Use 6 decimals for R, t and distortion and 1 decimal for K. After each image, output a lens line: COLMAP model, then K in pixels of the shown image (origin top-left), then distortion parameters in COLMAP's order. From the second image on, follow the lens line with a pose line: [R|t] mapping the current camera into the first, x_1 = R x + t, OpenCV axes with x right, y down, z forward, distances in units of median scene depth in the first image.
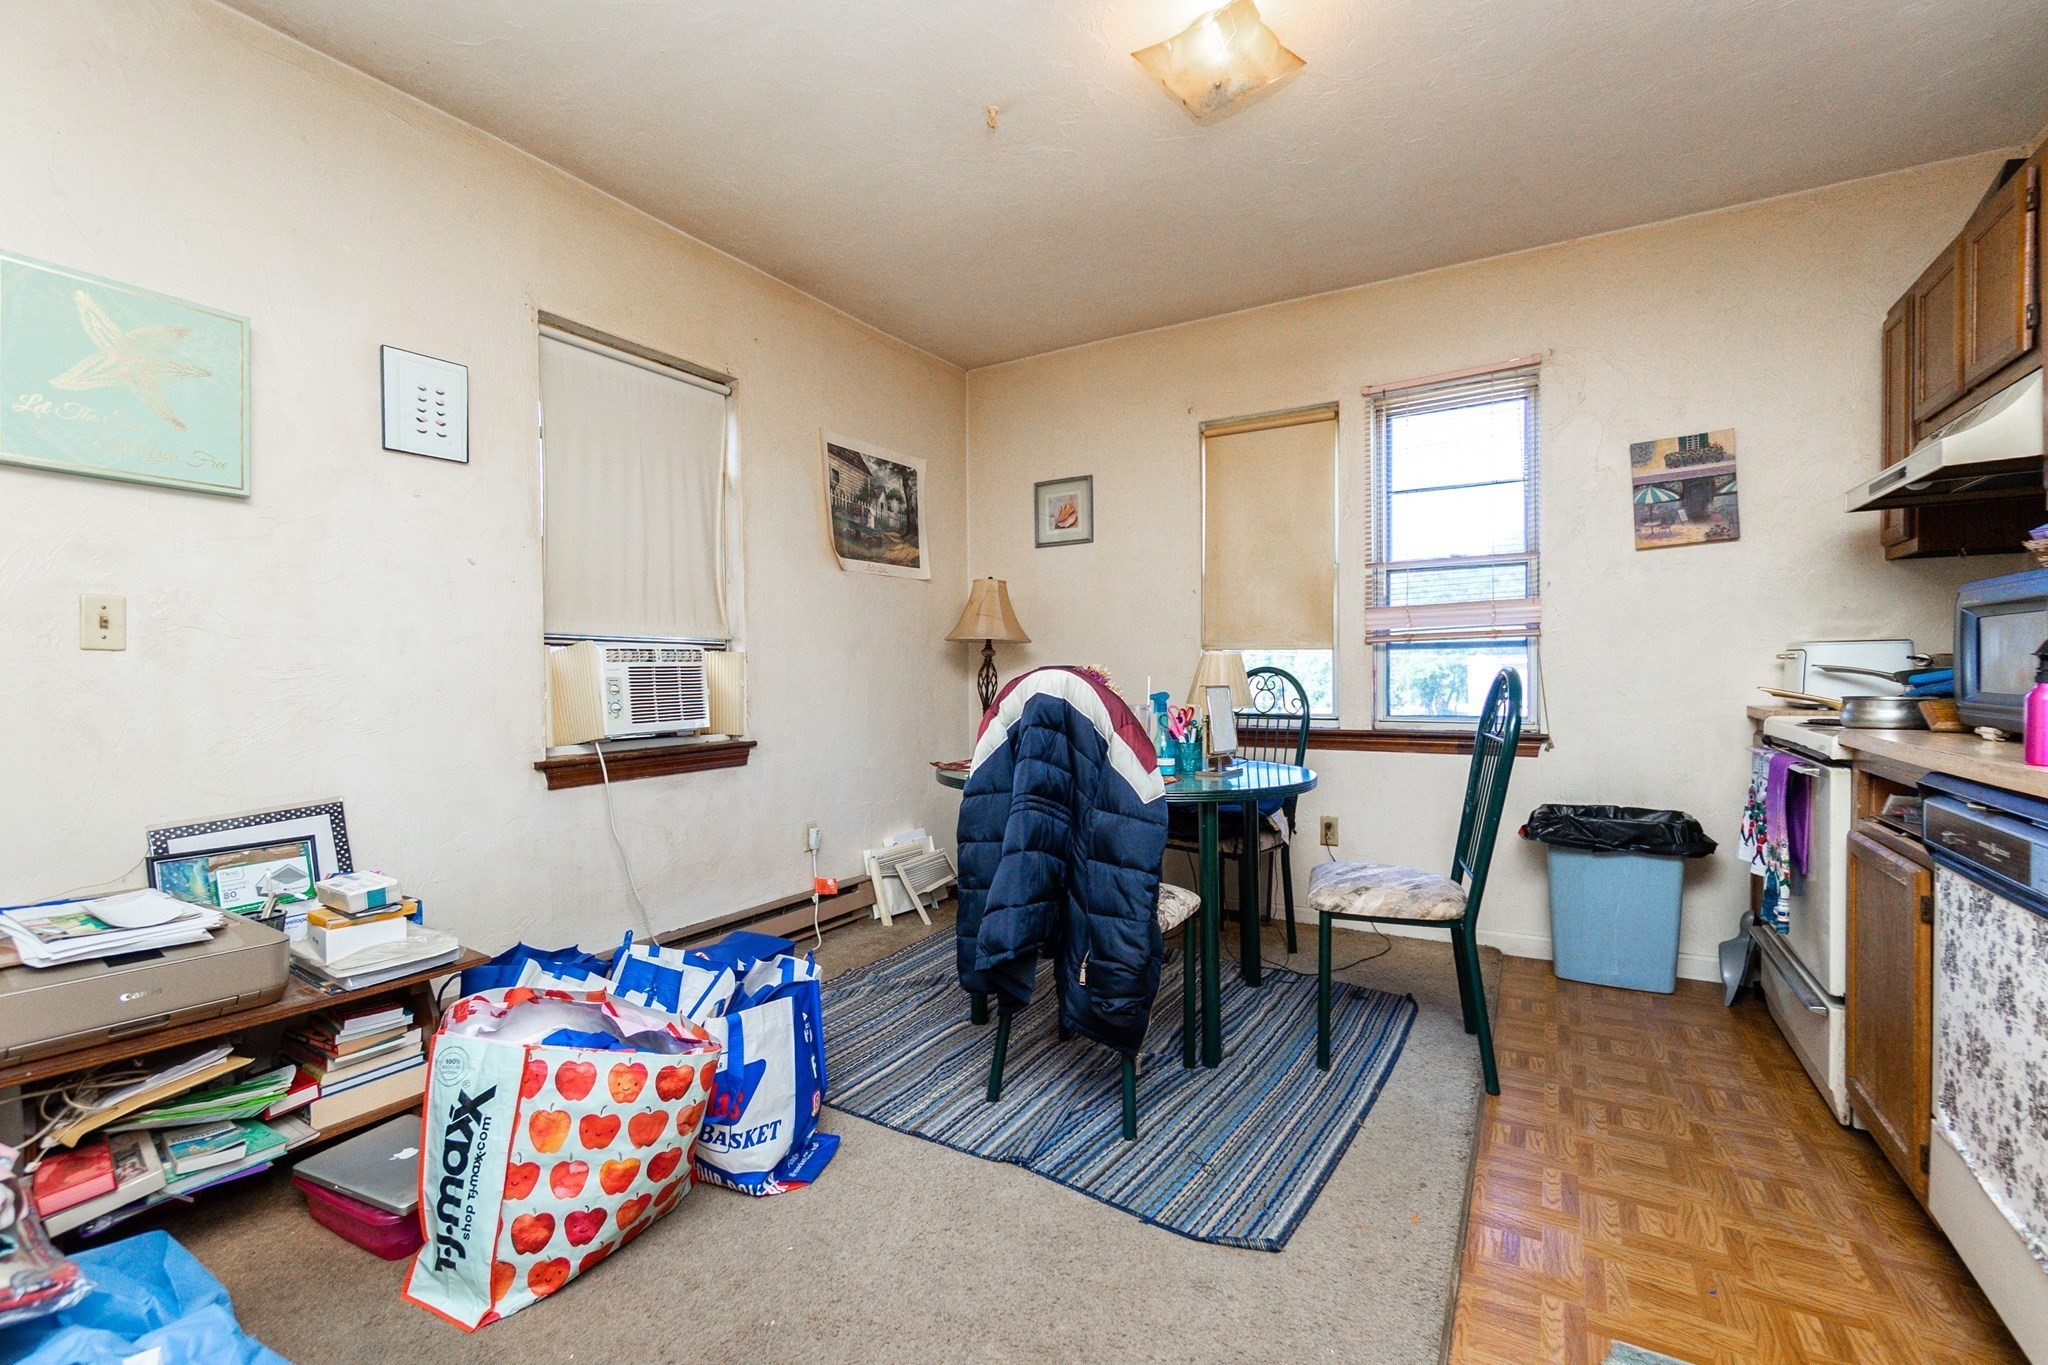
lens RADIAL K [[884.1, 0, 1021.3], [0, 884.1, 691.0], [0, 0, 1]] dist [-0.008901, 0.001736]
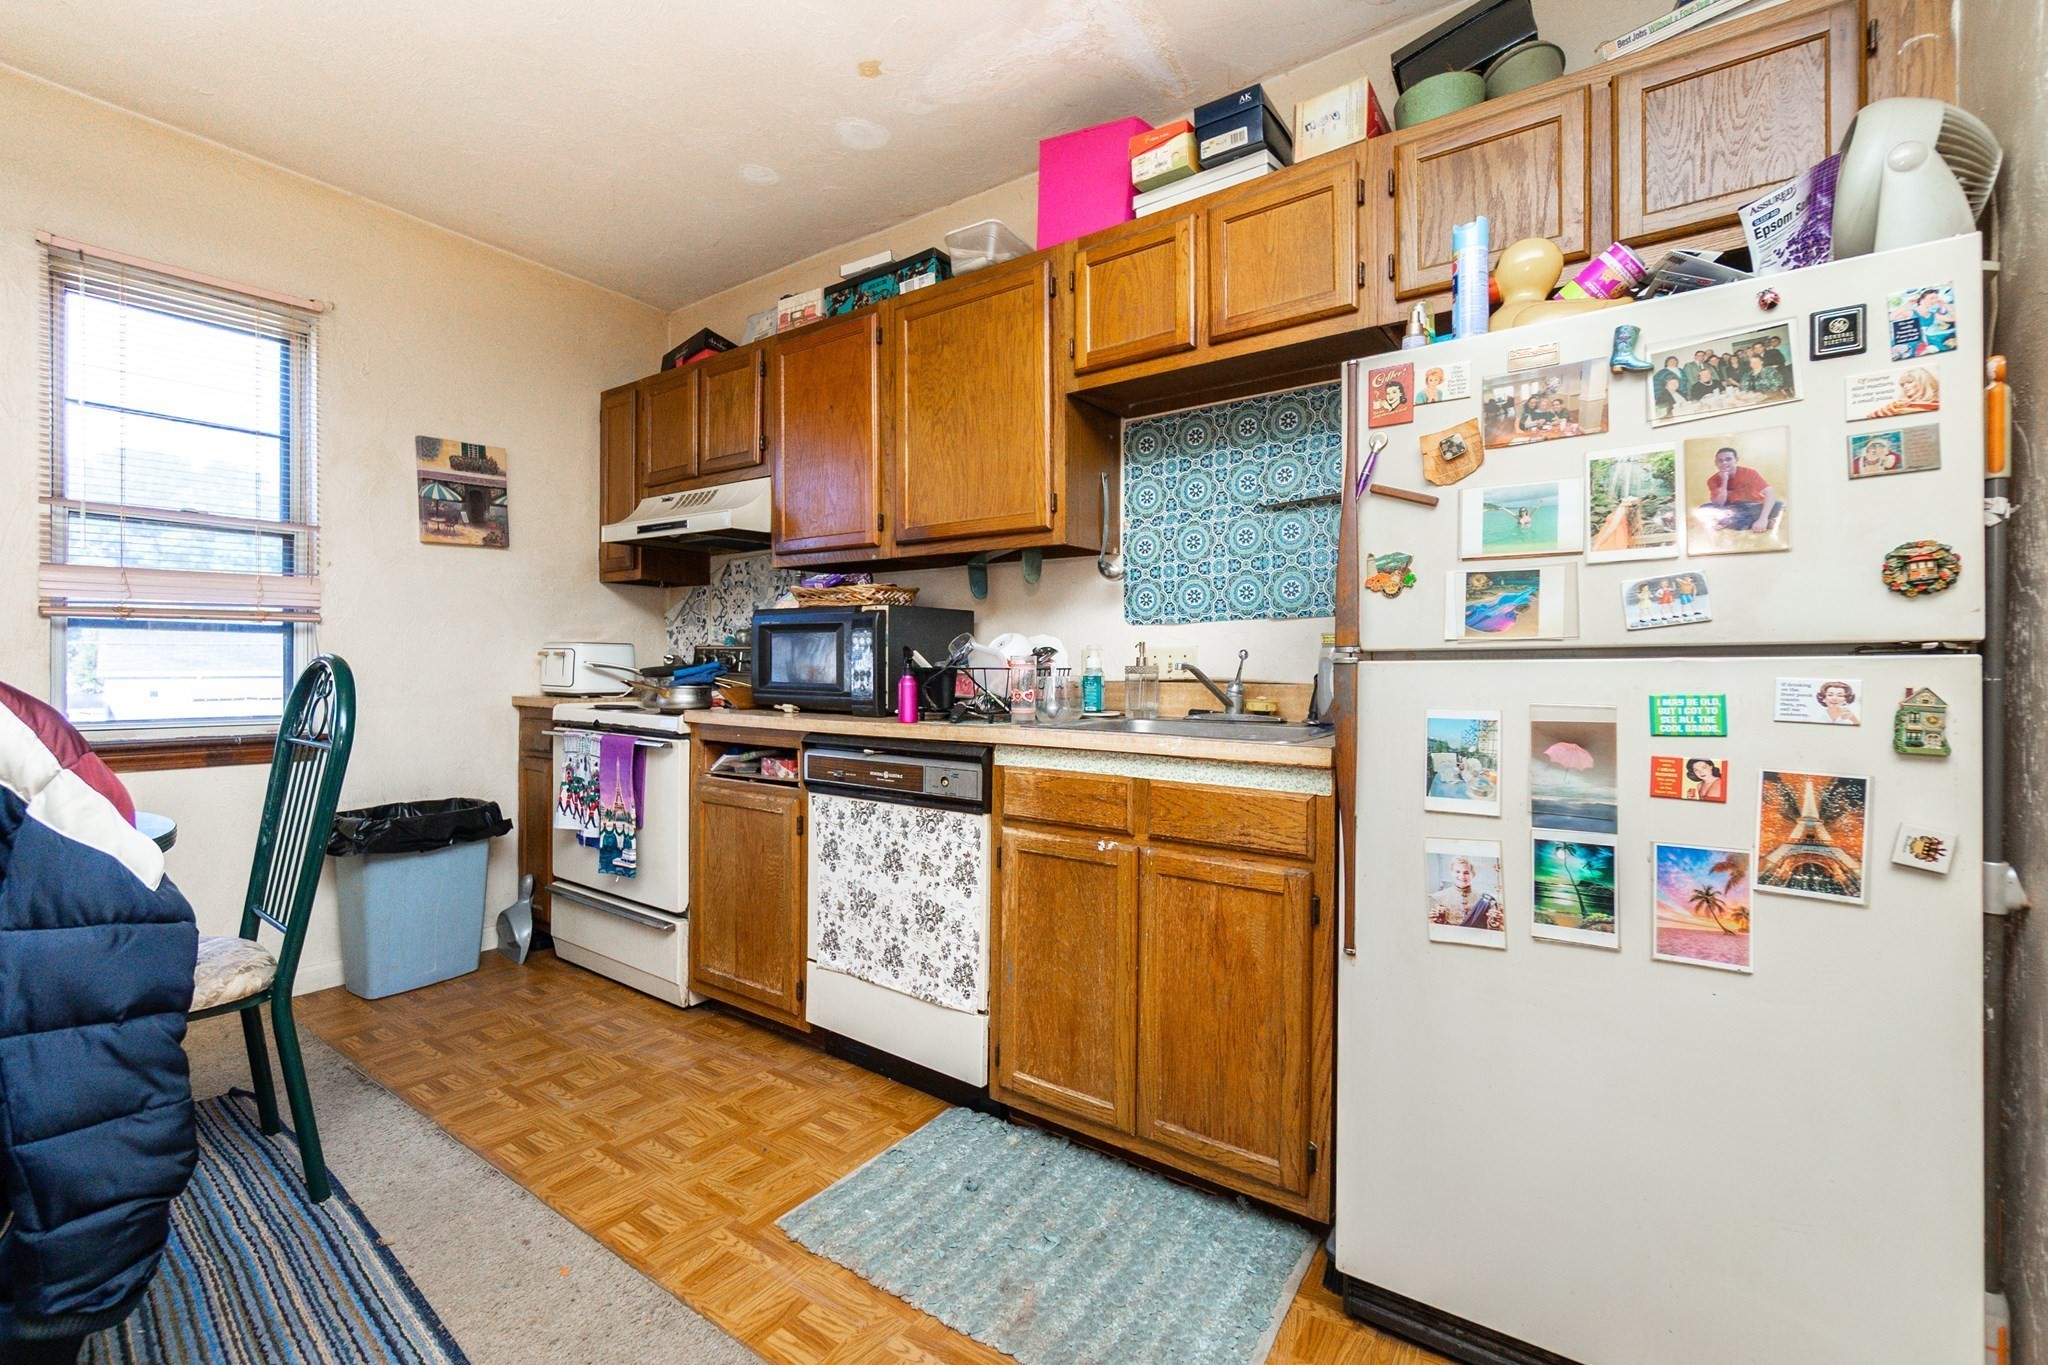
lens RADIAL K [[847.3, 0, 1023.0], [0, 847.3, 673.3], [0, 0, 1]] dist [0.000789, 0.000281]
pose [[0.108276, 0.002780, 0.994117, -0.189678], [0.008752, 0.999955, -0.003750, -0.002162], [-0.994082, 0.009107, 0.108247, 0.225525]]
